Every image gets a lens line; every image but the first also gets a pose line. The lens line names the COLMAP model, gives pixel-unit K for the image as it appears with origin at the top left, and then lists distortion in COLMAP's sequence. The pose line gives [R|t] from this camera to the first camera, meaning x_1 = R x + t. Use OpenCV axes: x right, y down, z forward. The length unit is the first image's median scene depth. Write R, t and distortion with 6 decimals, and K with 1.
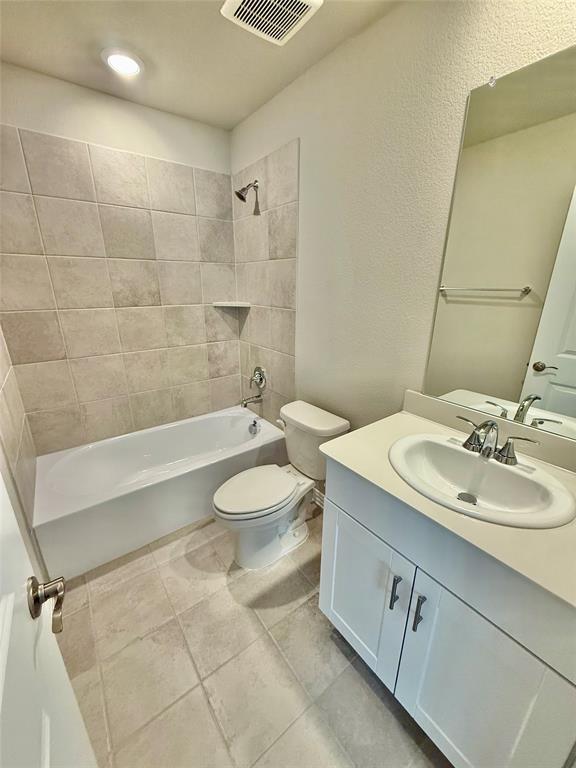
lens RADIAL K [[308.6, 0, 288.0], [0, 308.6, 384.0], [0, 0, 1]] dist [-0.001155, -0.000214]
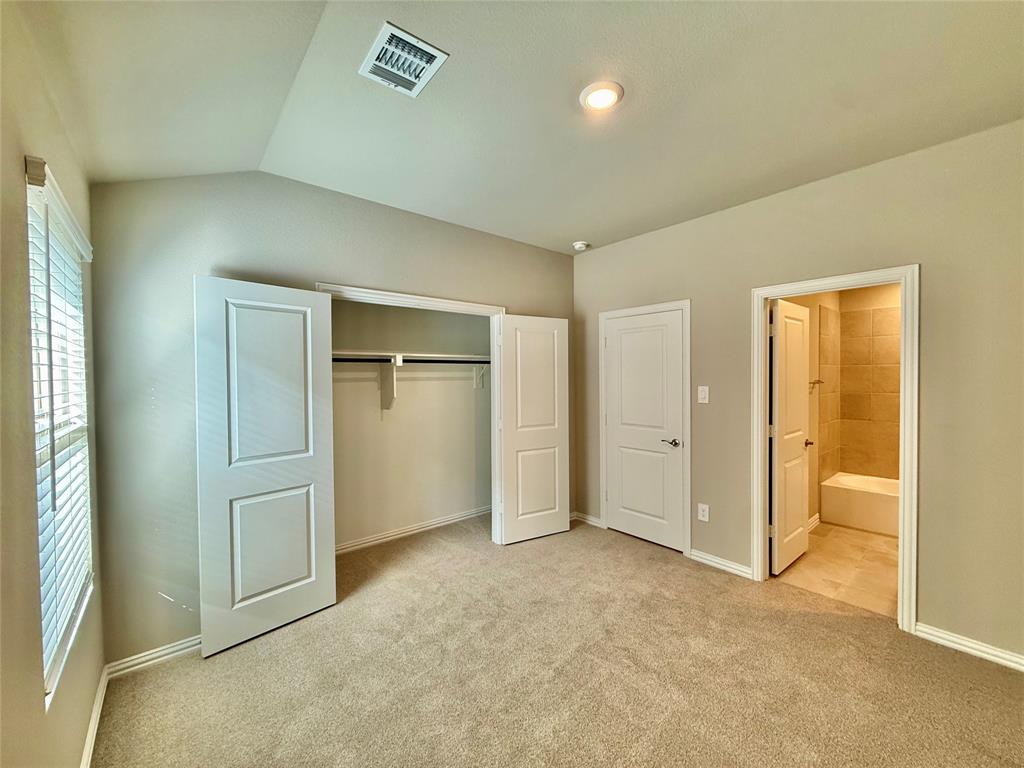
lens RADIAL K [[412.8, 0, 513.0], [0, 412.8, 385.0], [0, 0, 1]] dist [-0.000761, -0.000171]
pose [[0.046883, 0.009599, -0.998854, 0.808074], [-0.288927, 0.957341, -0.004361, 0.170648], [0.956202, 0.288801, 0.047656, -0.588766]]
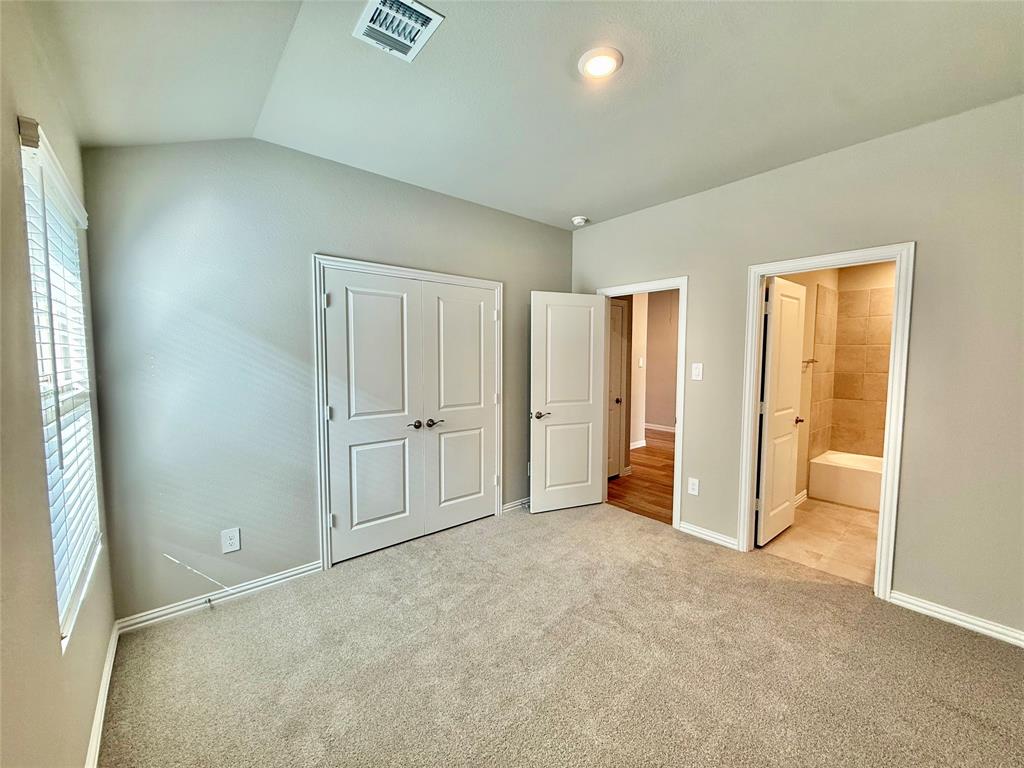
lens RADIAL K [[411.5, 0, 512.0], [0, 411.5, 384.0], [0, 0, 1]] dist [-0.001155, -0.000214]
pose [[0.048364, 0.061306, -0.996947, 0.816027], [-0.299877, 0.952960, 0.044053, 0.176030], [0.952751, 0.296831, 0.064474, -0.582008]]
